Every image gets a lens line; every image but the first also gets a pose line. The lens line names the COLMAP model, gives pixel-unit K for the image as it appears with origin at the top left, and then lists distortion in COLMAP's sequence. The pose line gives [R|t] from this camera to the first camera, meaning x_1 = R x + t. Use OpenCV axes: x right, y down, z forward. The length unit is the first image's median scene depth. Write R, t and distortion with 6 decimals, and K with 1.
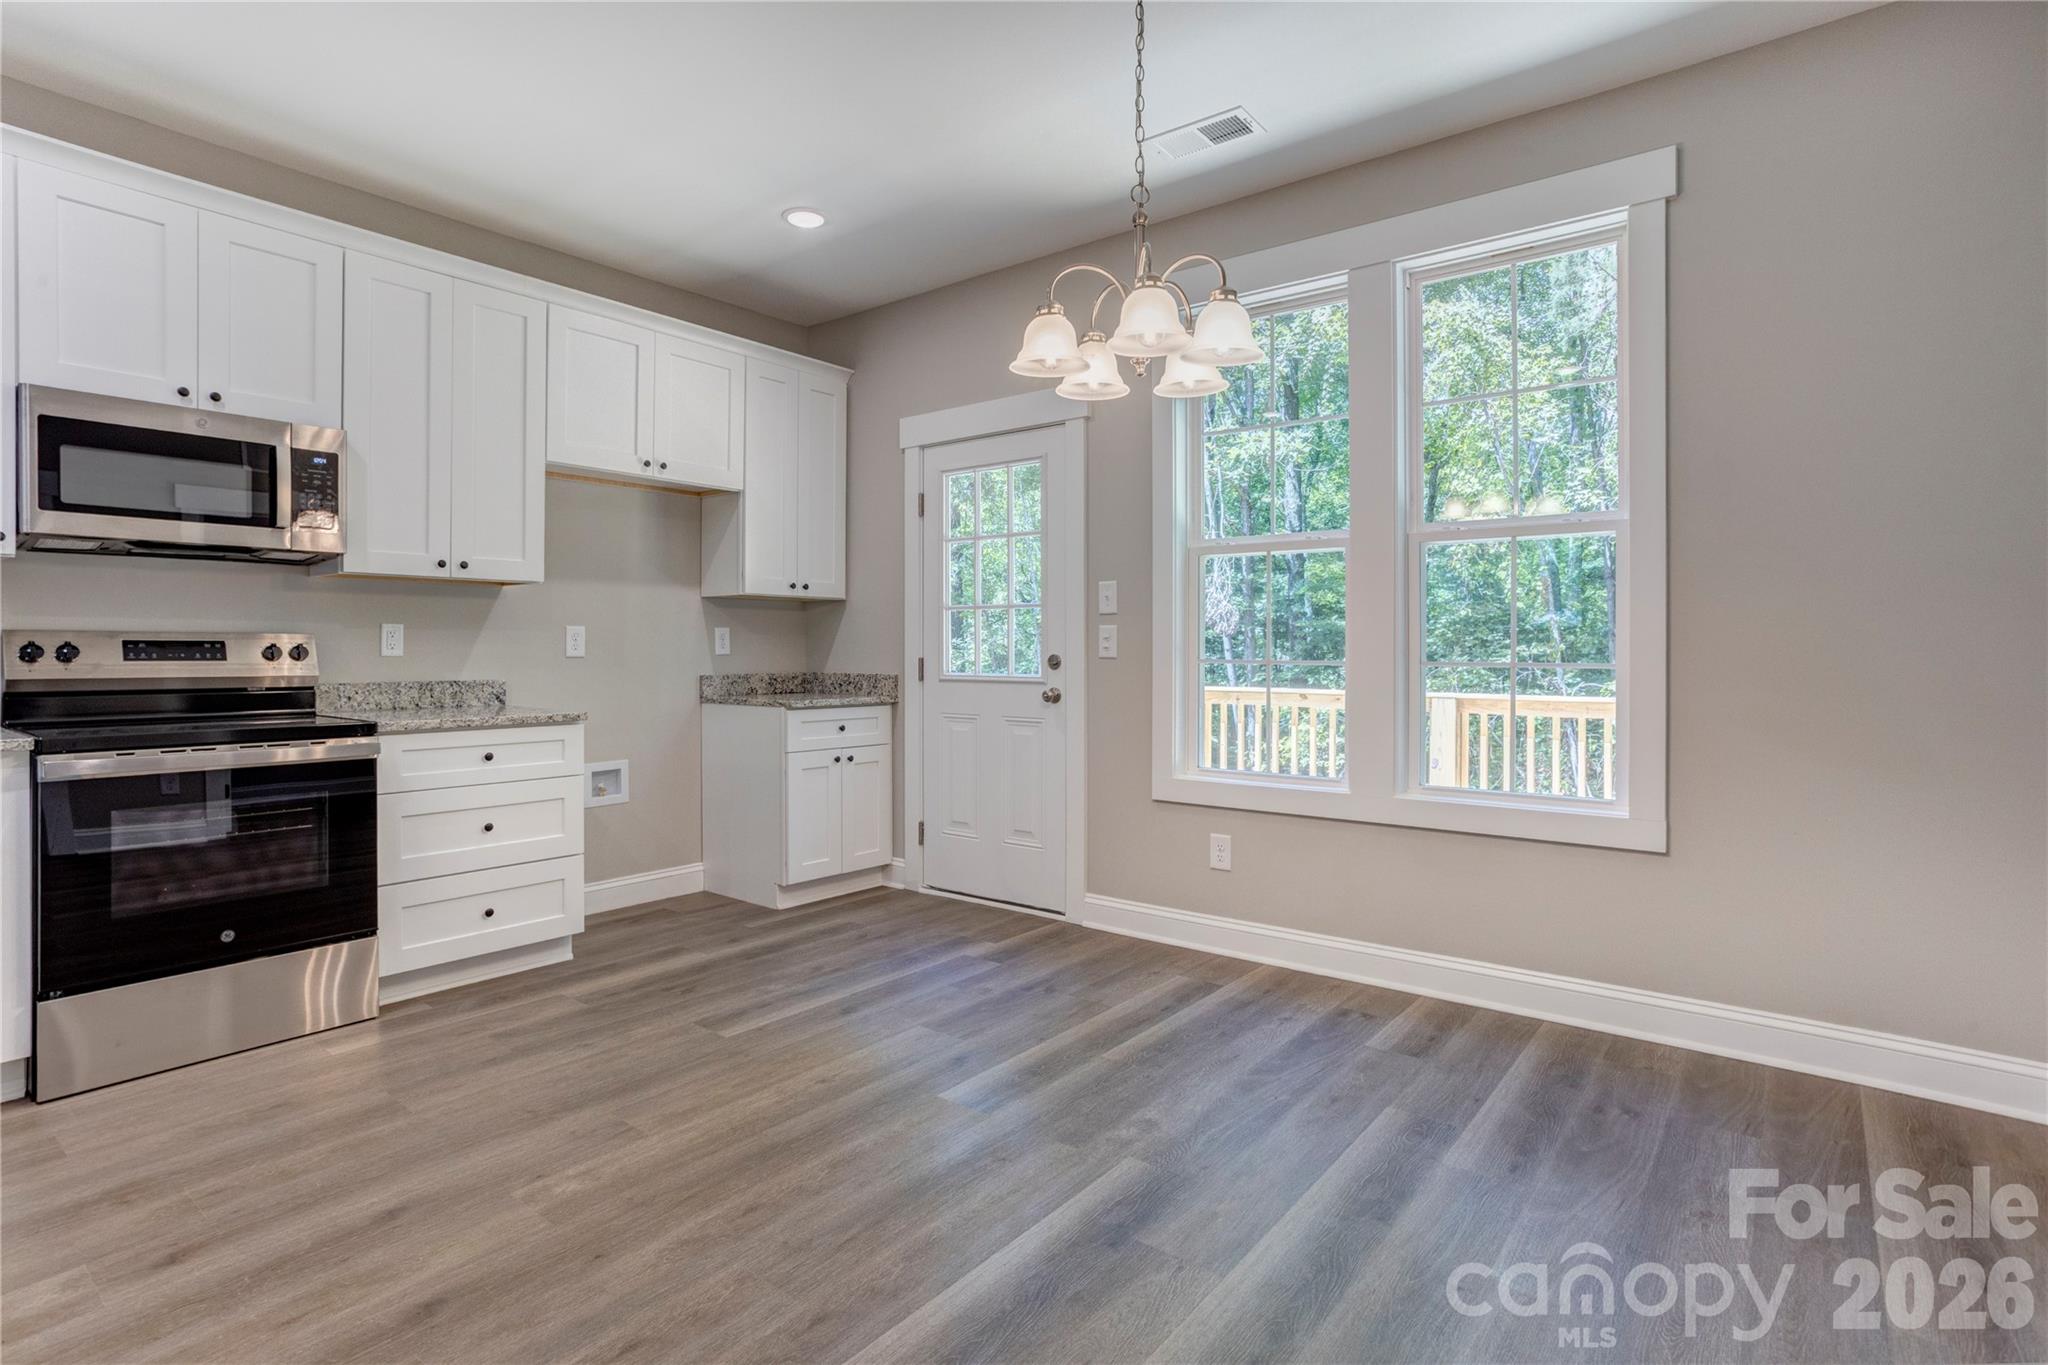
lens RADIAL K [[1001.8, 0, 1024.0], [0, 1001.8, 682.5], [0, 0, 1]] dist [-0.055482, 0.039041]
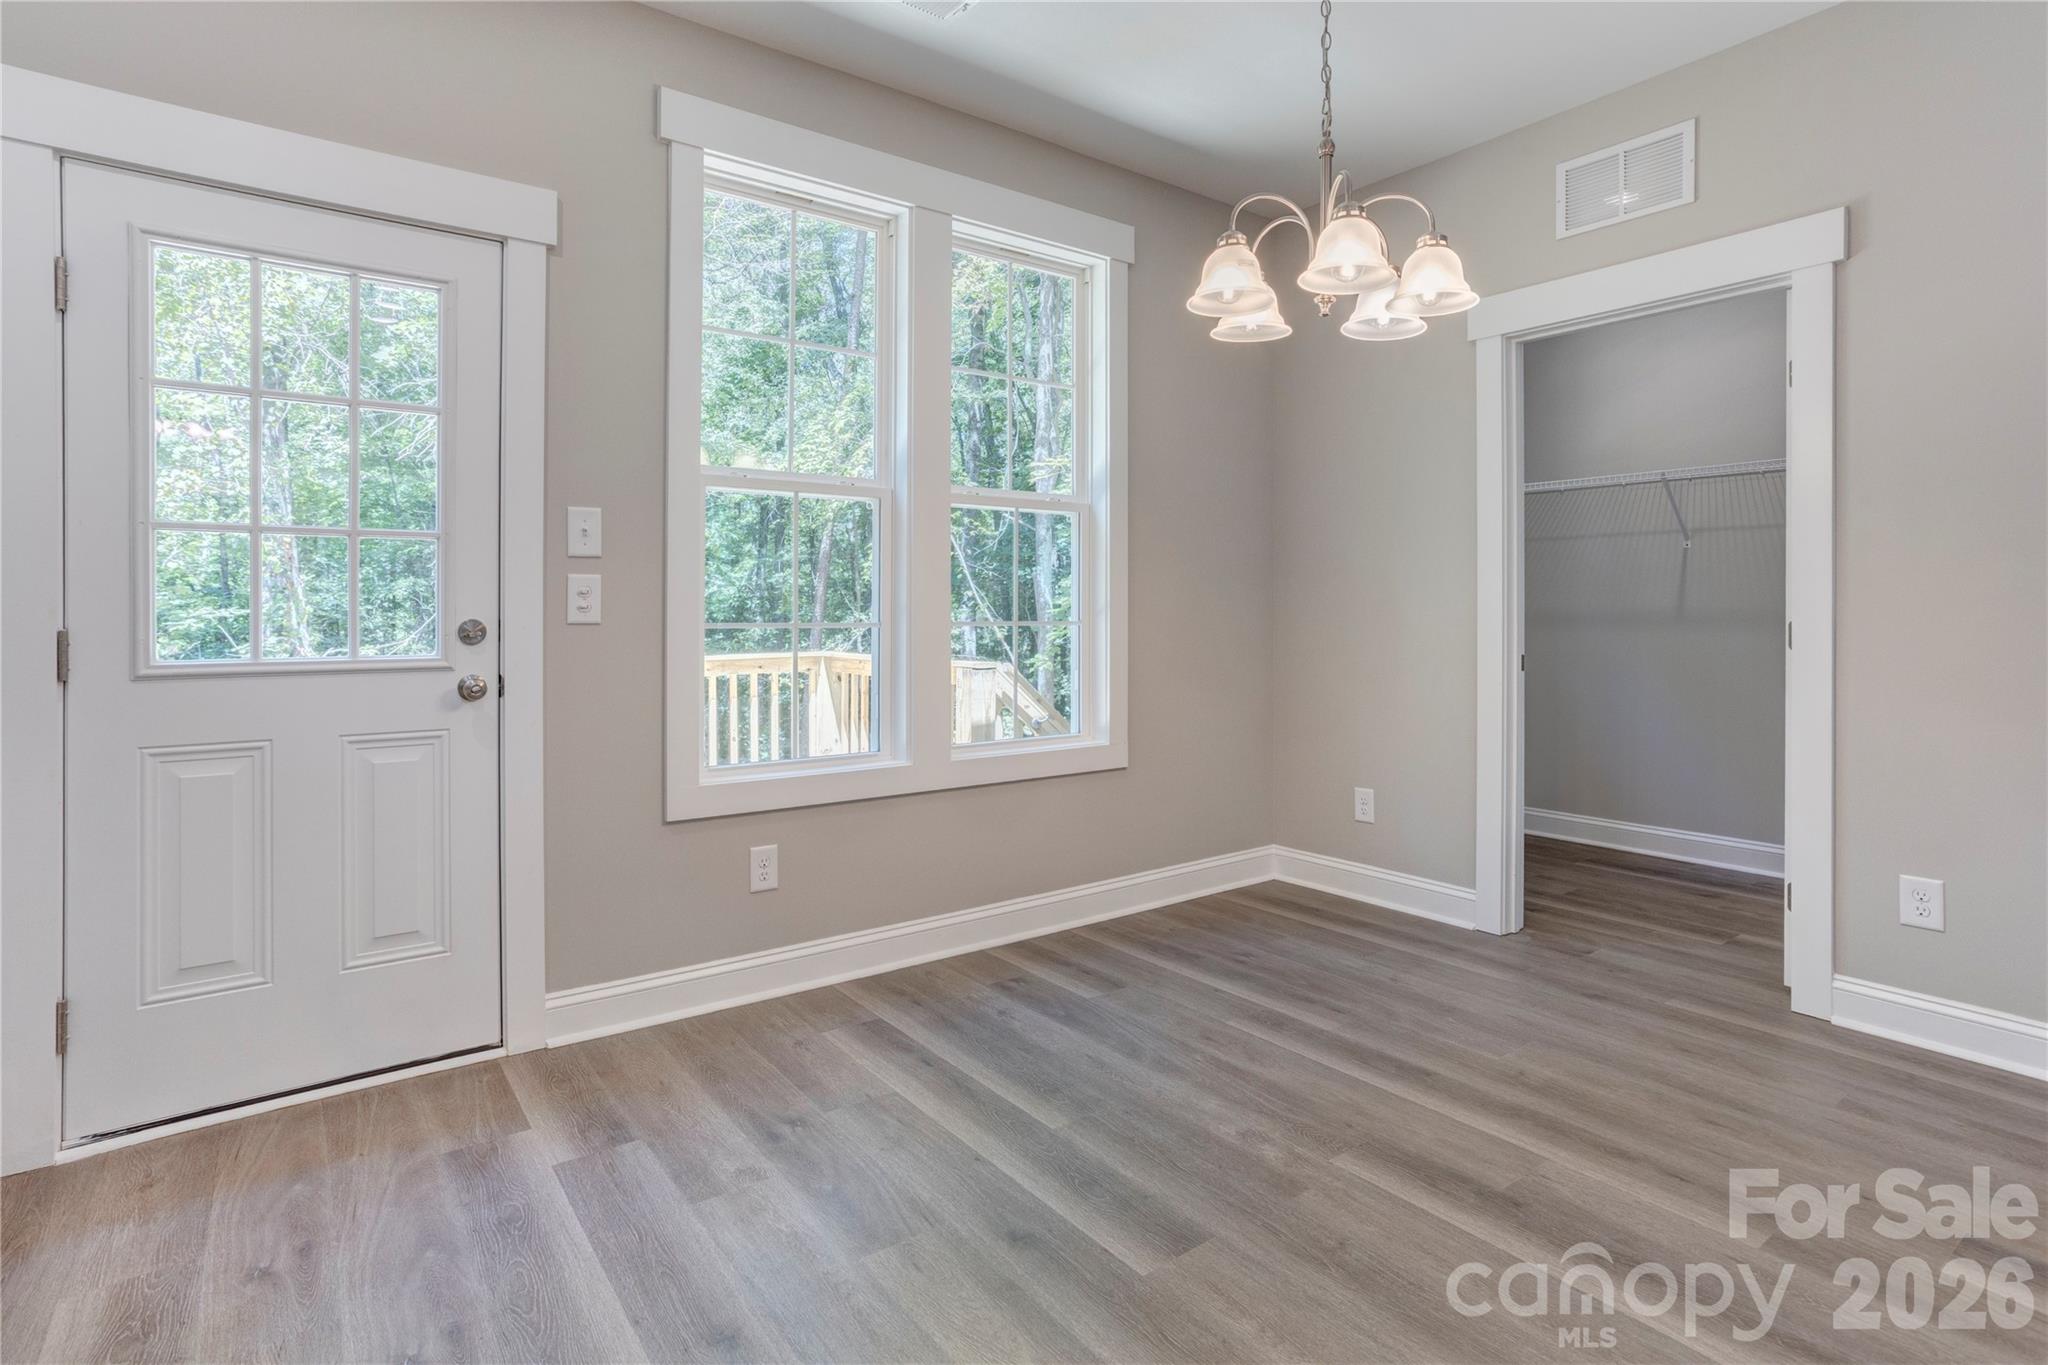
lens RADIAL K [[1000.6, 0, 1022.7], [0, 1000.6, 621.4], [0, 0, 1]] dist [-0.054258, 0.037481]
pose [[0.288944, -0.015887, 0.957214, -0.555246], [0.032336, 0.999454, 0.006827, -0.025534], [-0.956800, 0.028980, 0.289300, 0.651272]]
